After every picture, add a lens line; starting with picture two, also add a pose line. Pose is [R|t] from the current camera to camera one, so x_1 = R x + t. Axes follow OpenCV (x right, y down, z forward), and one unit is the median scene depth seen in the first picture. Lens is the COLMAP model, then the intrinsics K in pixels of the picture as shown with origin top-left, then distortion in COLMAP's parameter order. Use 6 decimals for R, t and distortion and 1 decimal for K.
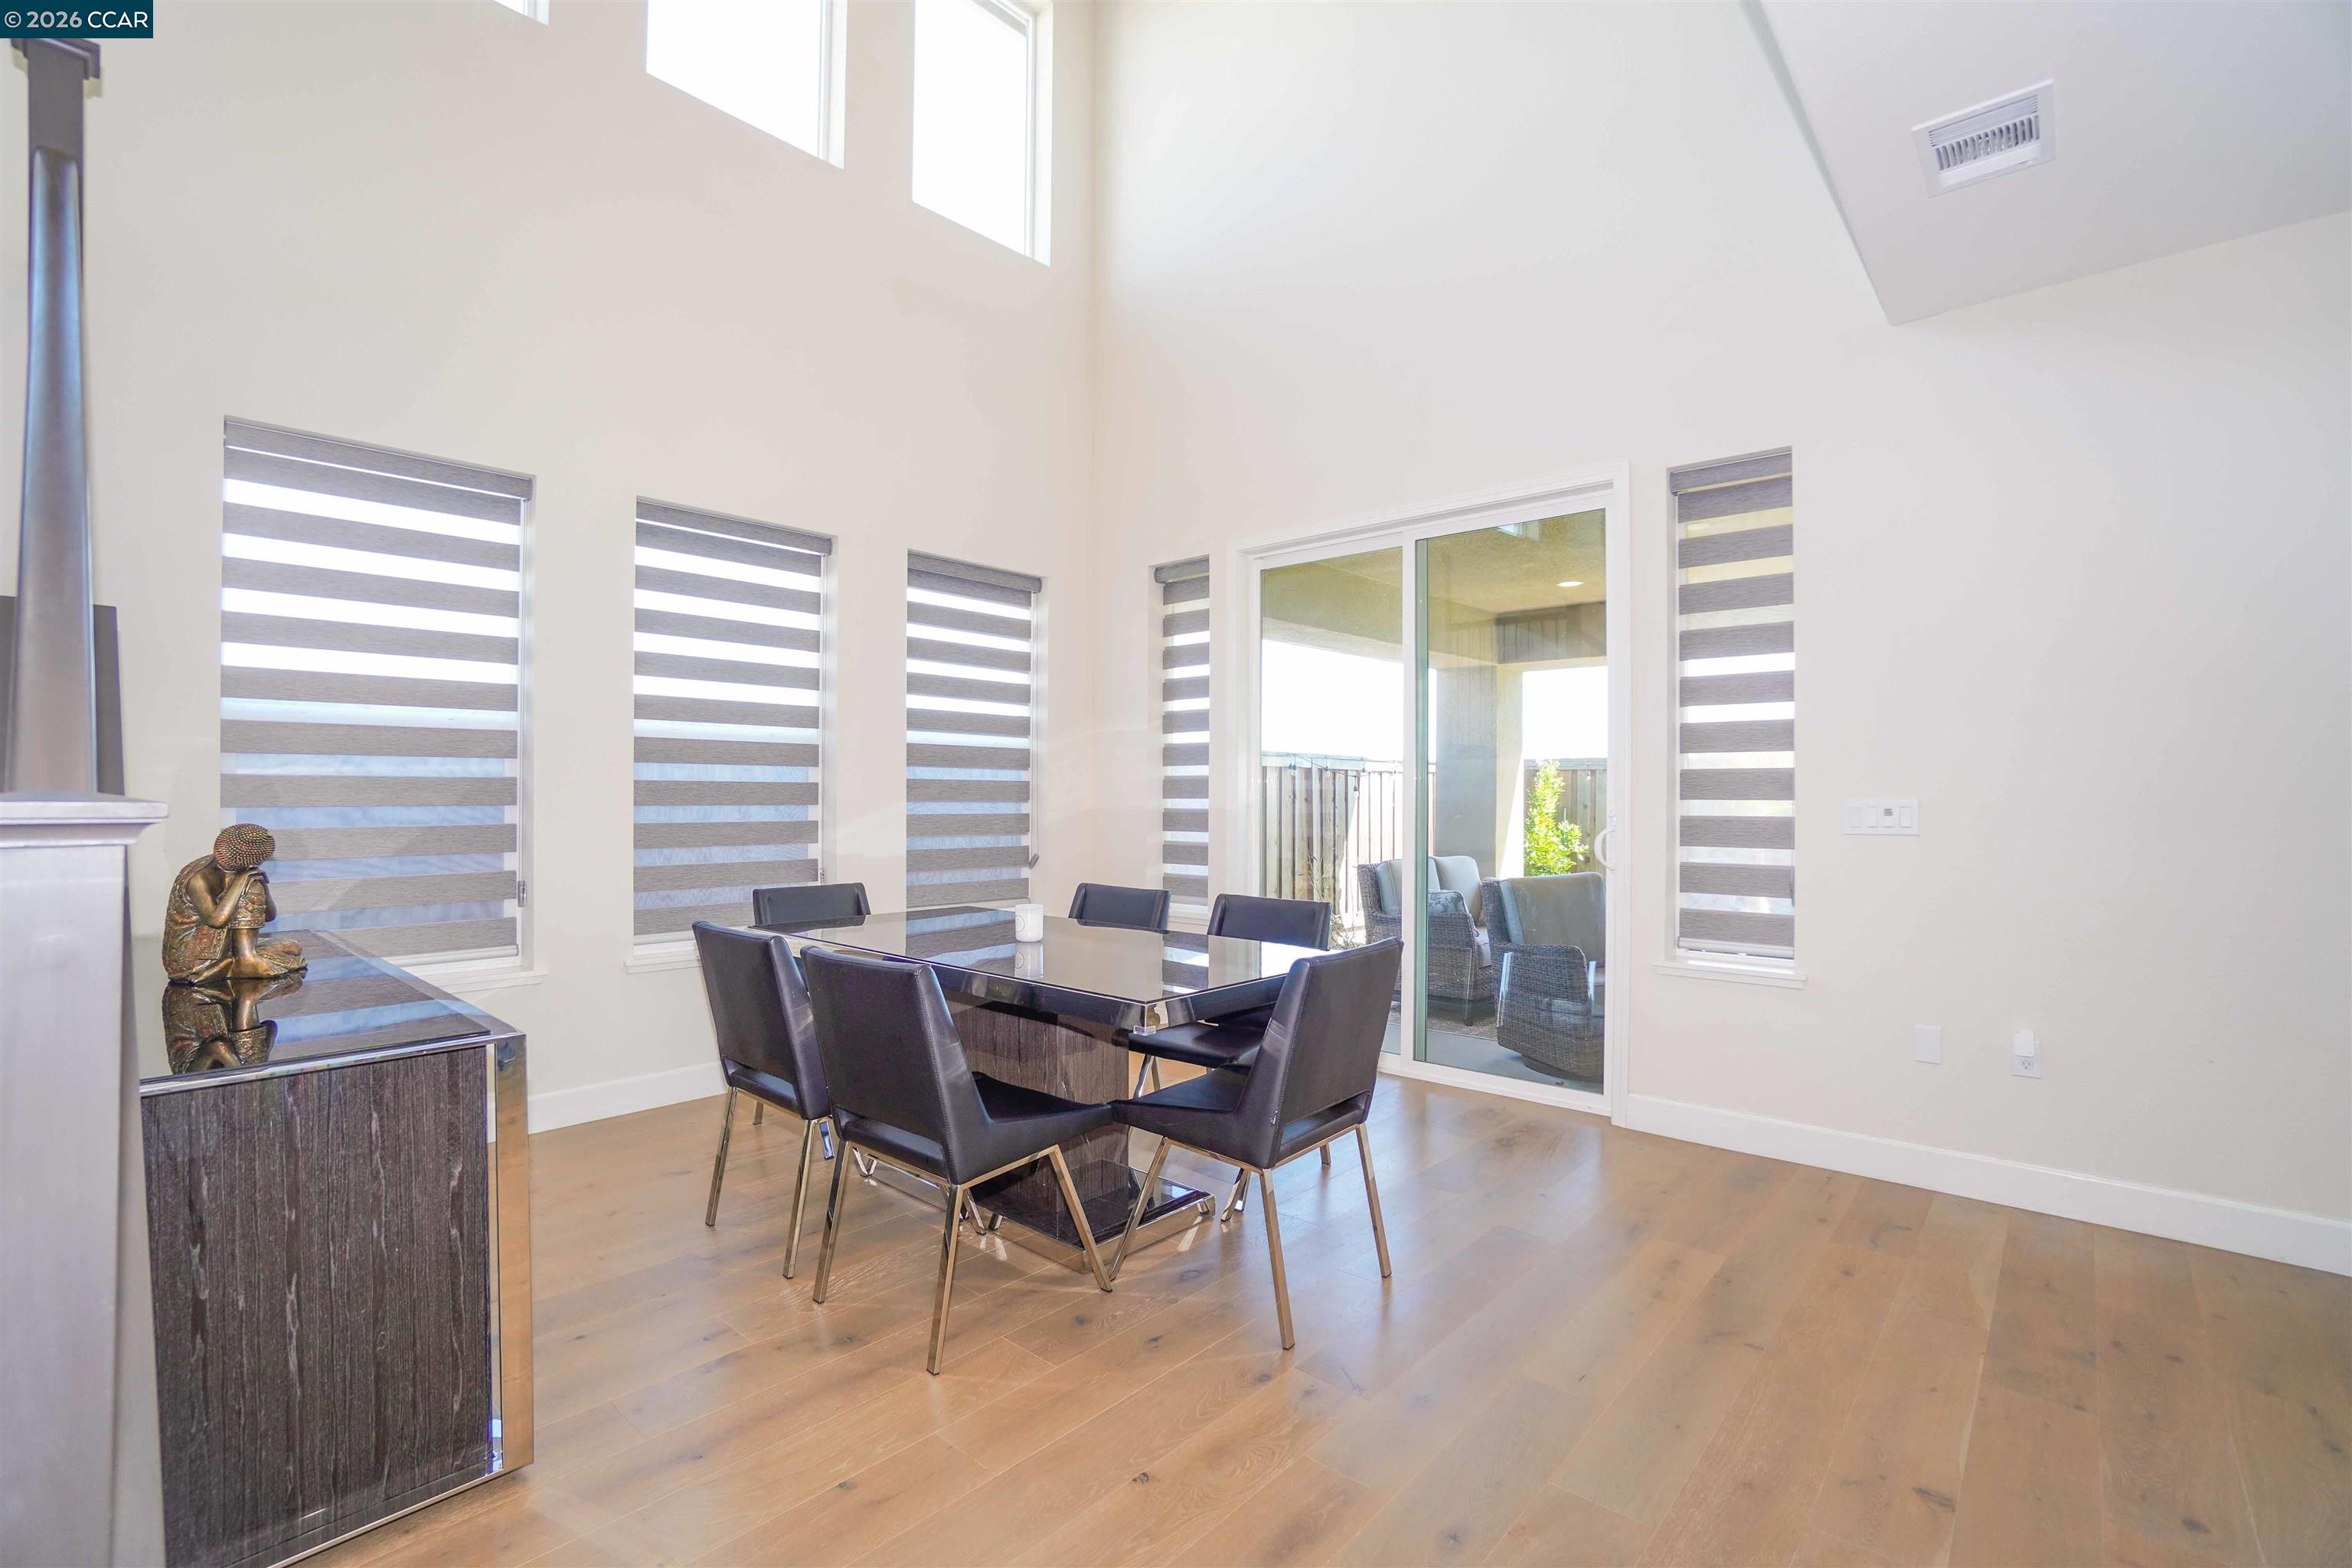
lens RADIAL K [[1061.1, 0, 1169.0], [0, 1061.1, 792.5], [0, 0, 1]] dist [-0.052184, 0.016233]
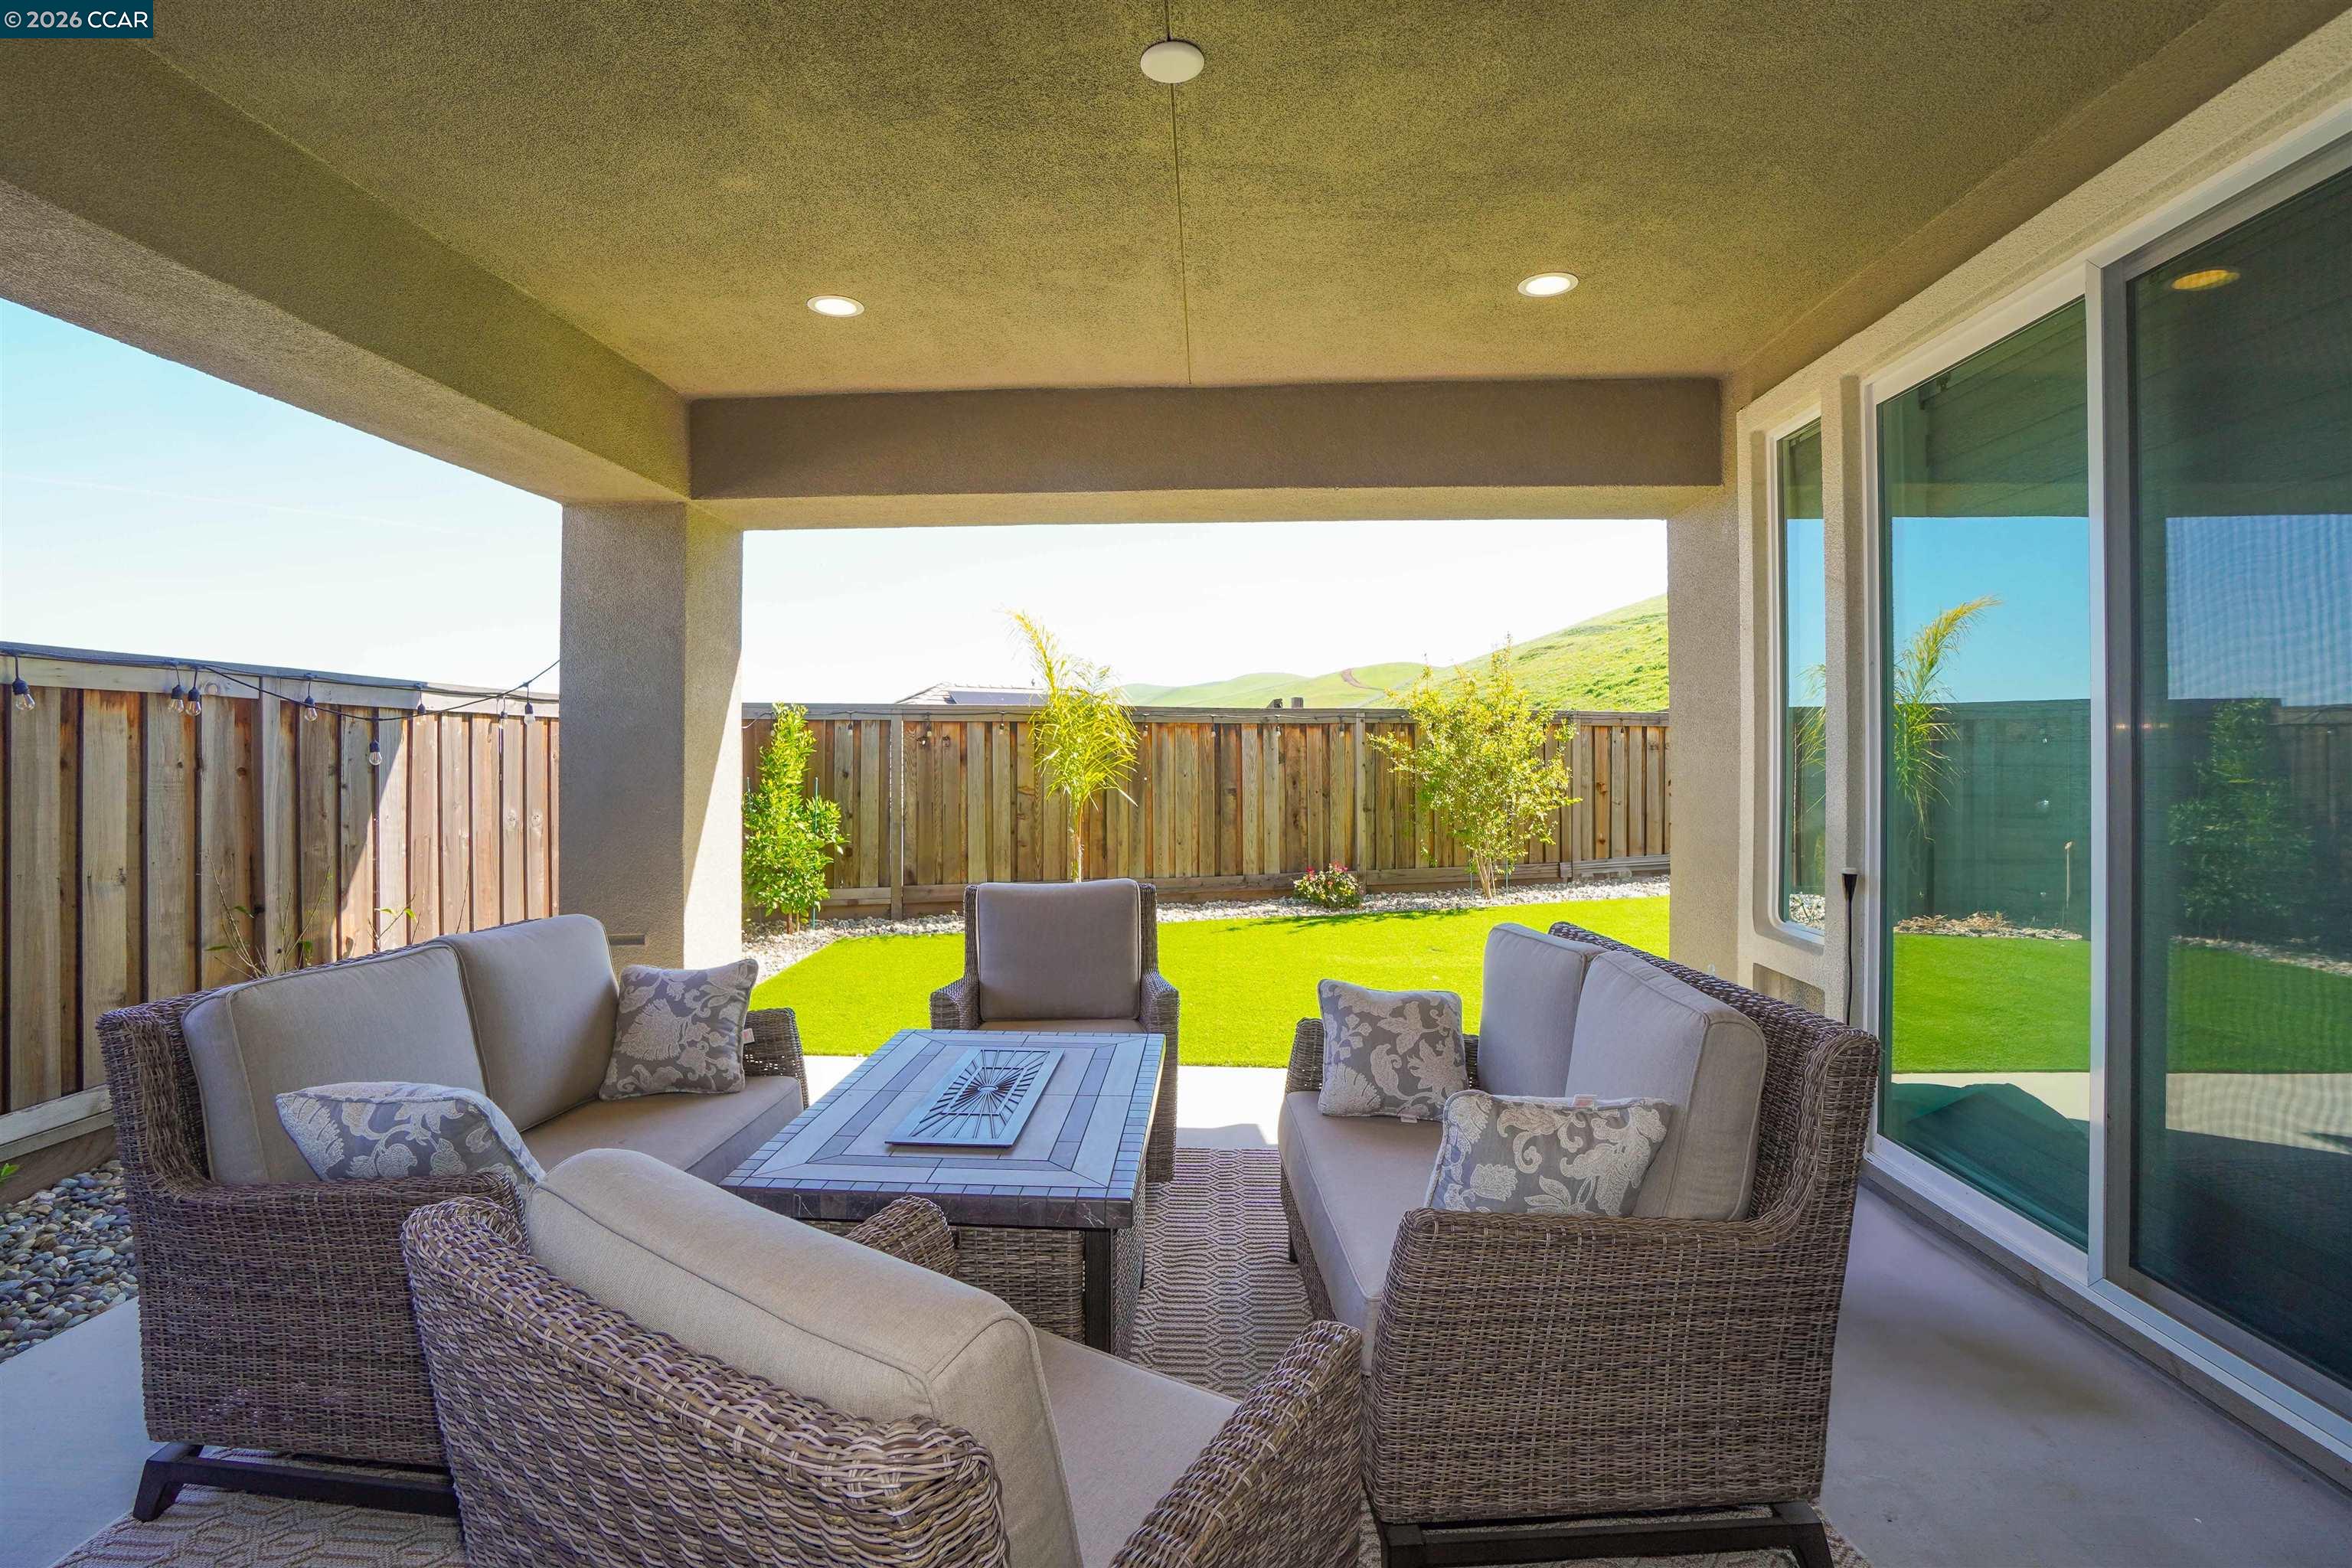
lens RADIAL K [[1061.1, 0, 1166.4], [0, 1061.1, 769.9], [0, 0, 1]] dist [-0.052184, 0.016233]
pose [[0.772783, -0.009397, 0.634601, 0.148249], [-0.001705, 0.999856, 0.016883, -0.001687], [-0.634668, -0.014129, 0.772656, 0.412299]]
